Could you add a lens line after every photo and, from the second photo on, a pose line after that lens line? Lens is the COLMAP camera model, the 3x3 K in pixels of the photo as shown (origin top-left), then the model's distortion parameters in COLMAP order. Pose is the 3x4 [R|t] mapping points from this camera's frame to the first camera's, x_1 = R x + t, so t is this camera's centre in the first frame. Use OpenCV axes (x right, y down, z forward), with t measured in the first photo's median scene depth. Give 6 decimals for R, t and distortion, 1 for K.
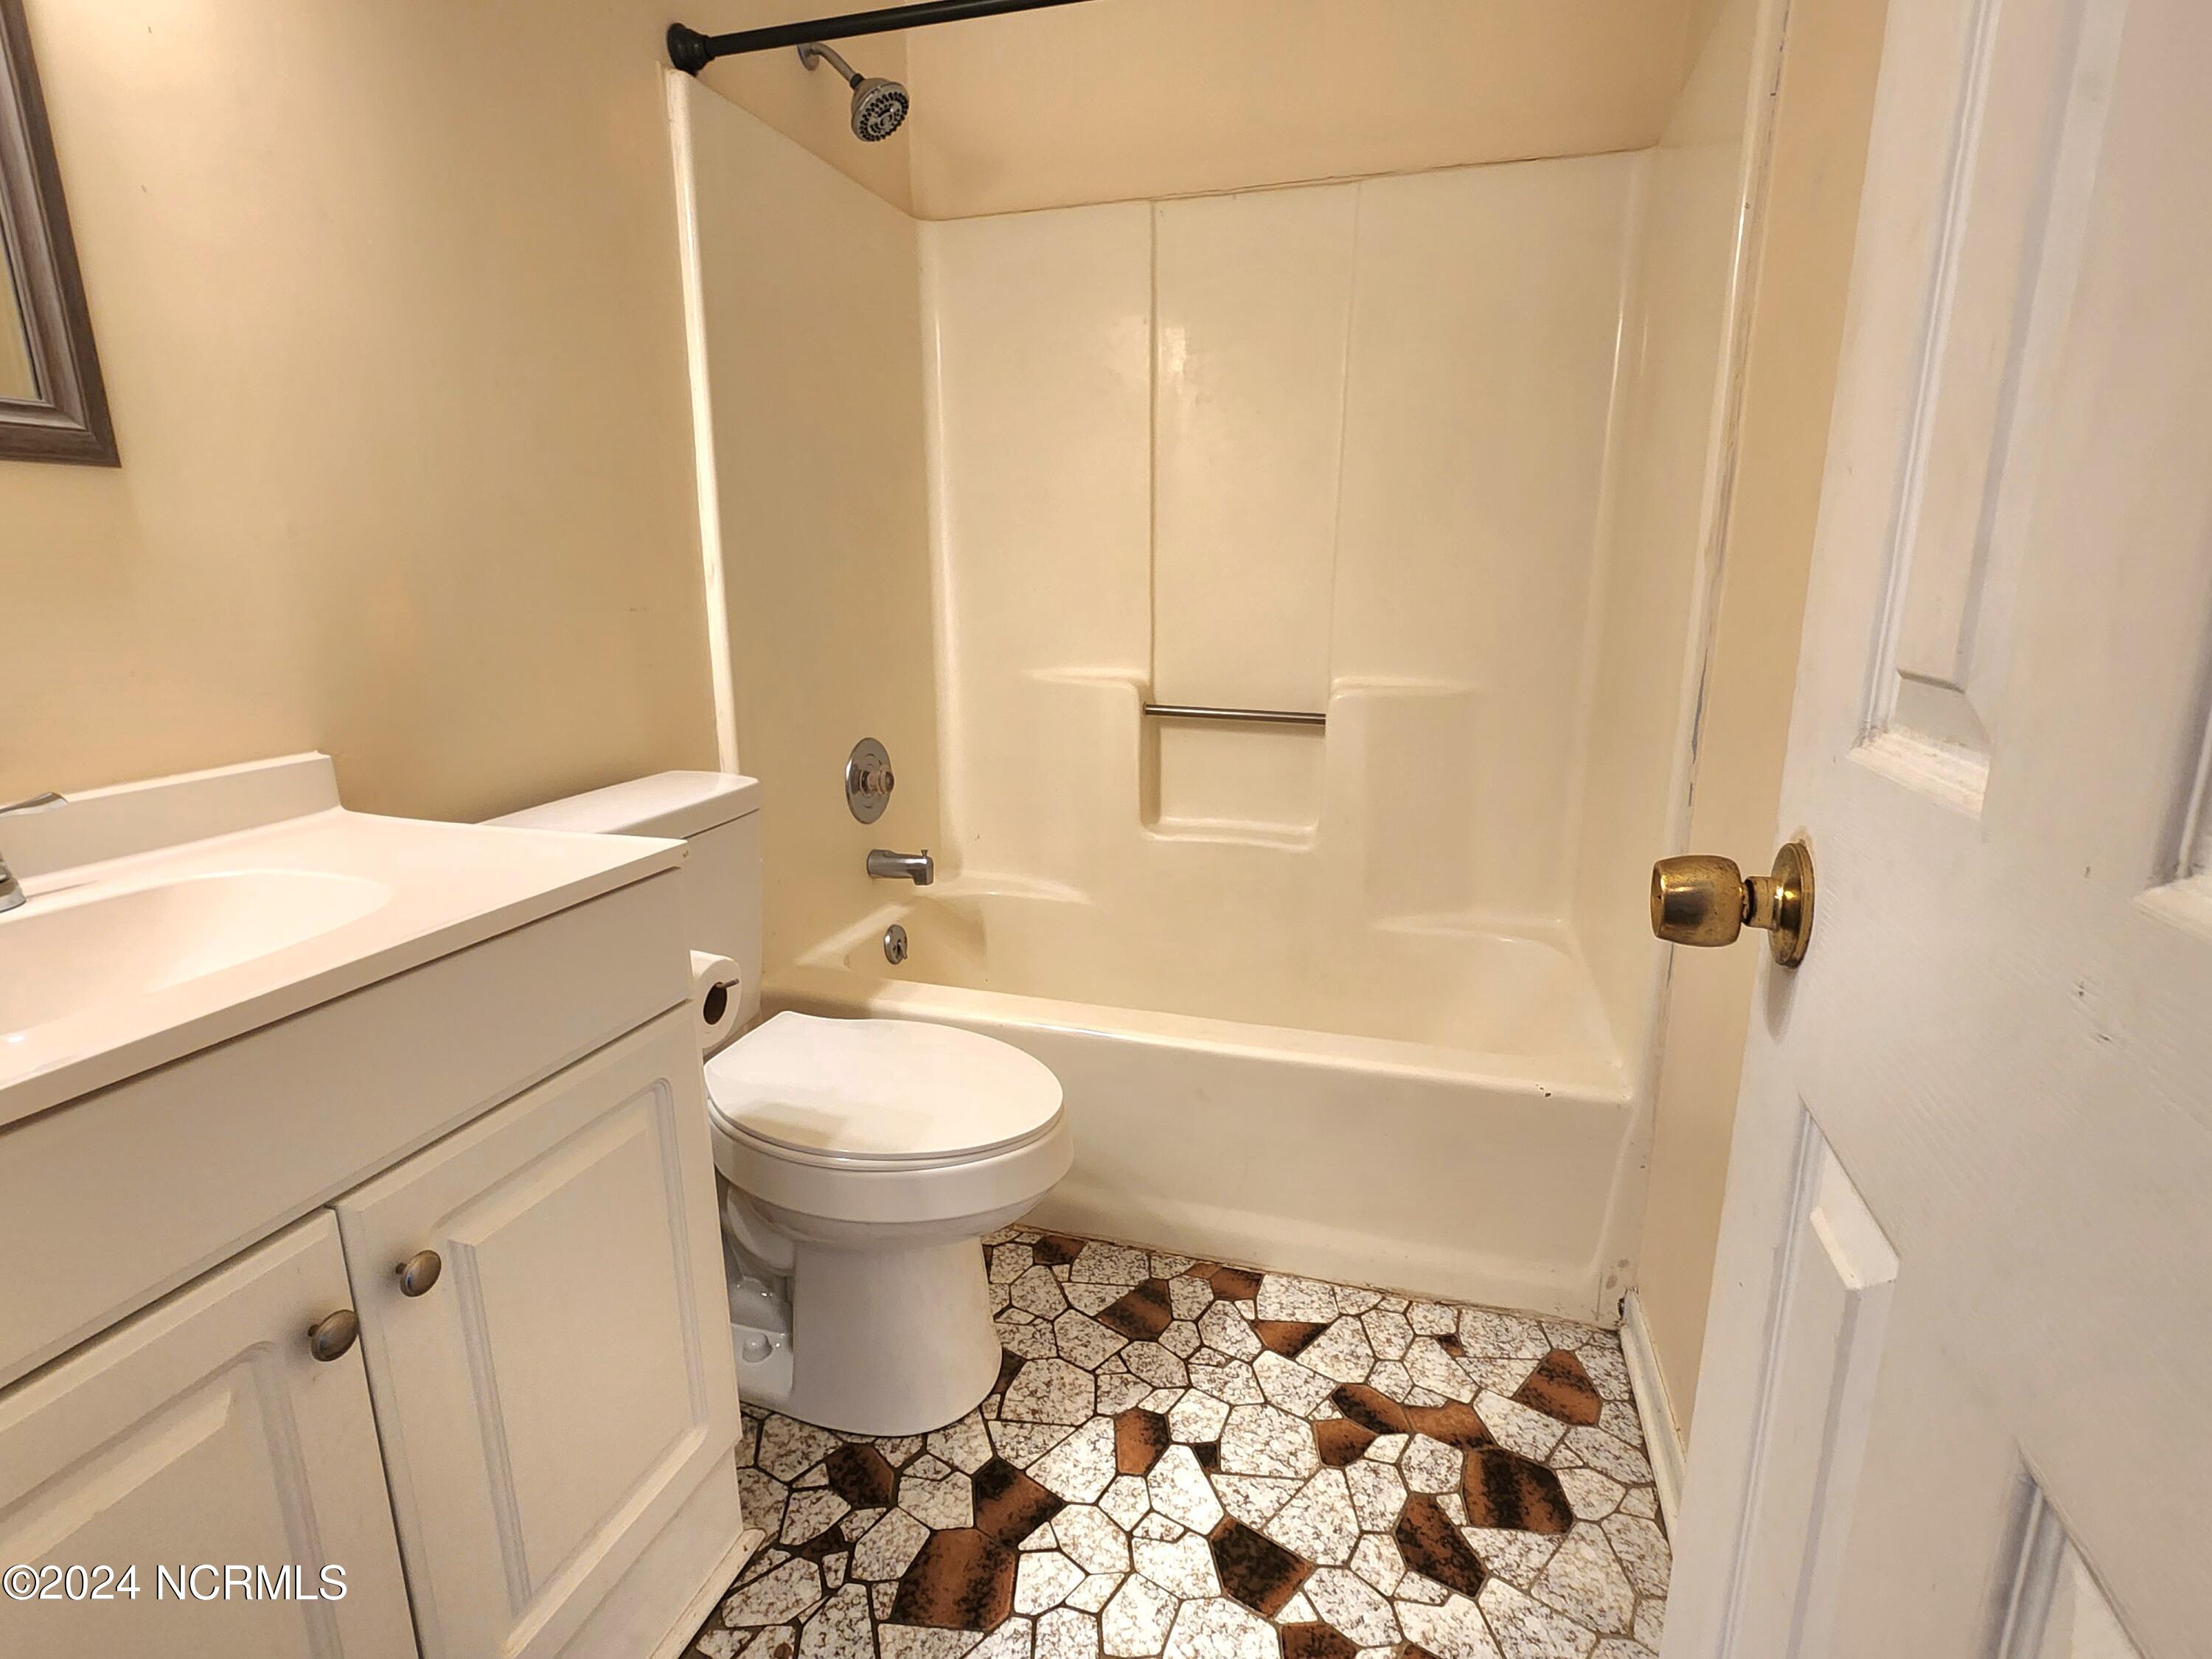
lens RADIAL K [[1086.6, 0, 1106.0], [0, 1086.6, 829.5], [0, 0, 1]] dist [-0.004271, -0.000627]
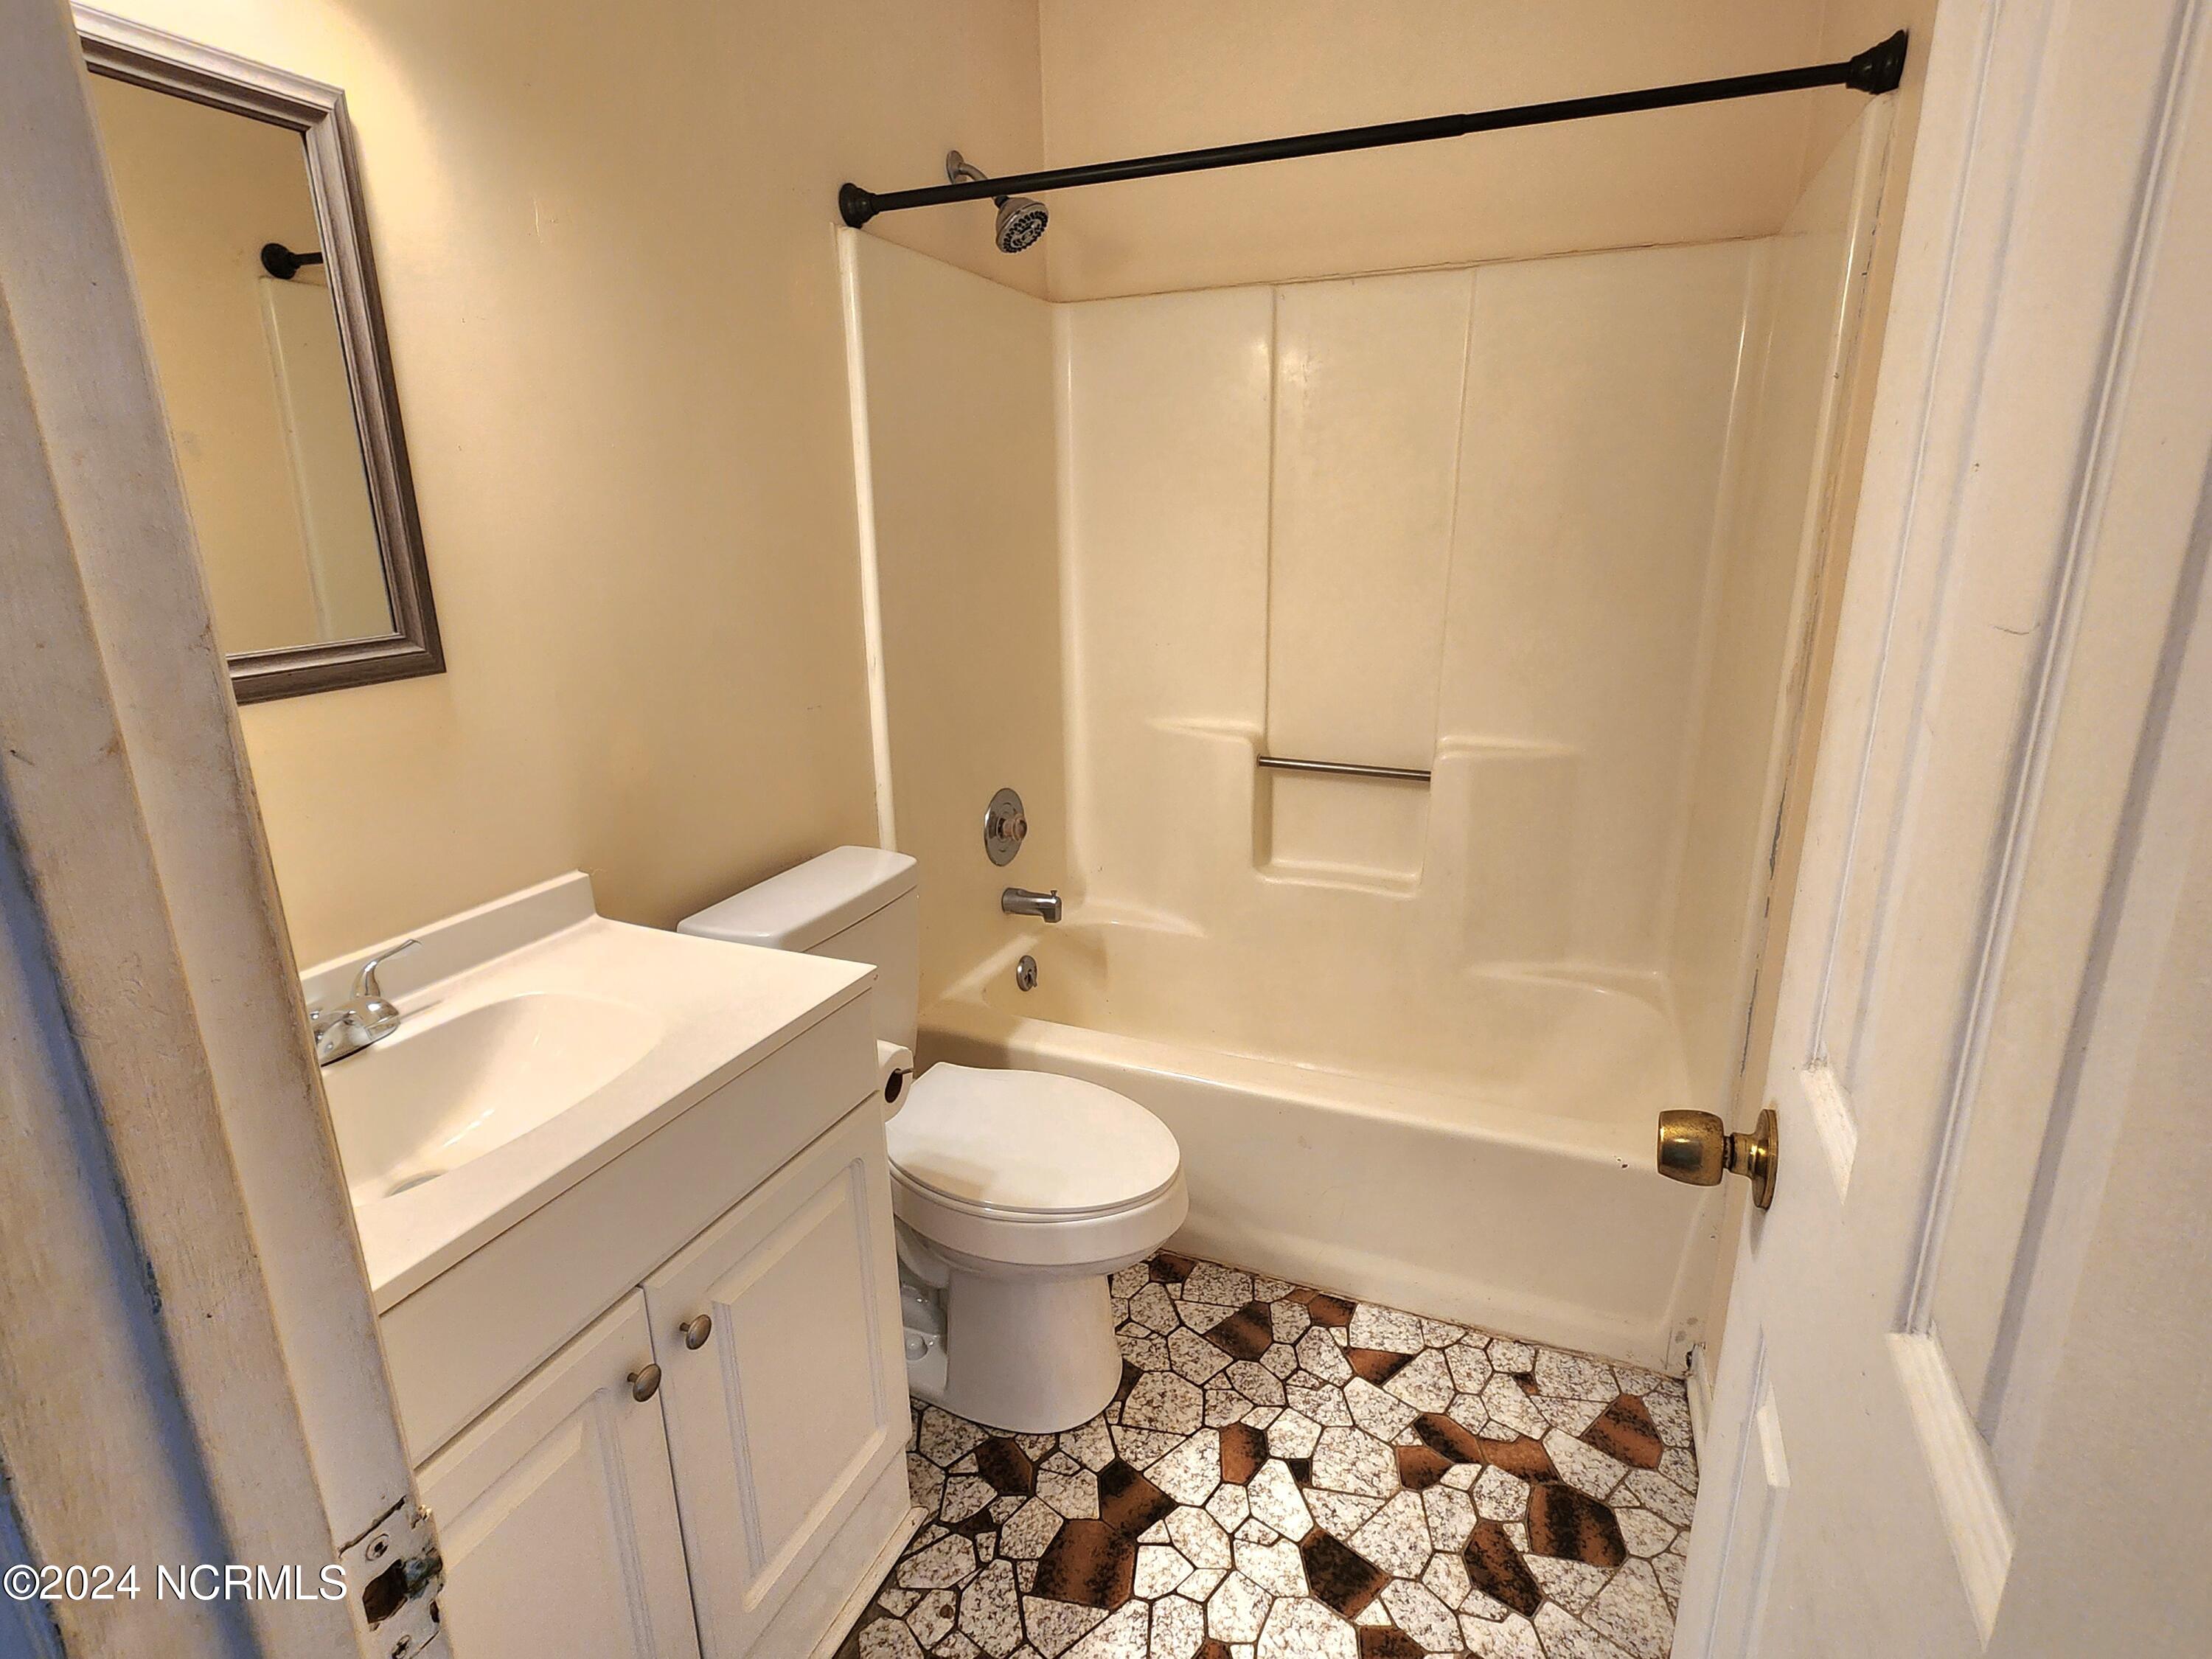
lens RADIAL K [[1086.6, 0, 1106.0], [0, 1086.6, 829.5], [0, 0, 1]] dist [-0.004271, -0.000627]
pose [[0.994650, 0.016371, -0.101997, -0.005646], [-0.011827, 0.998917, 0.045003, -0.149091], [0.102623, -0.043556, 0.993766, -0.133090]]
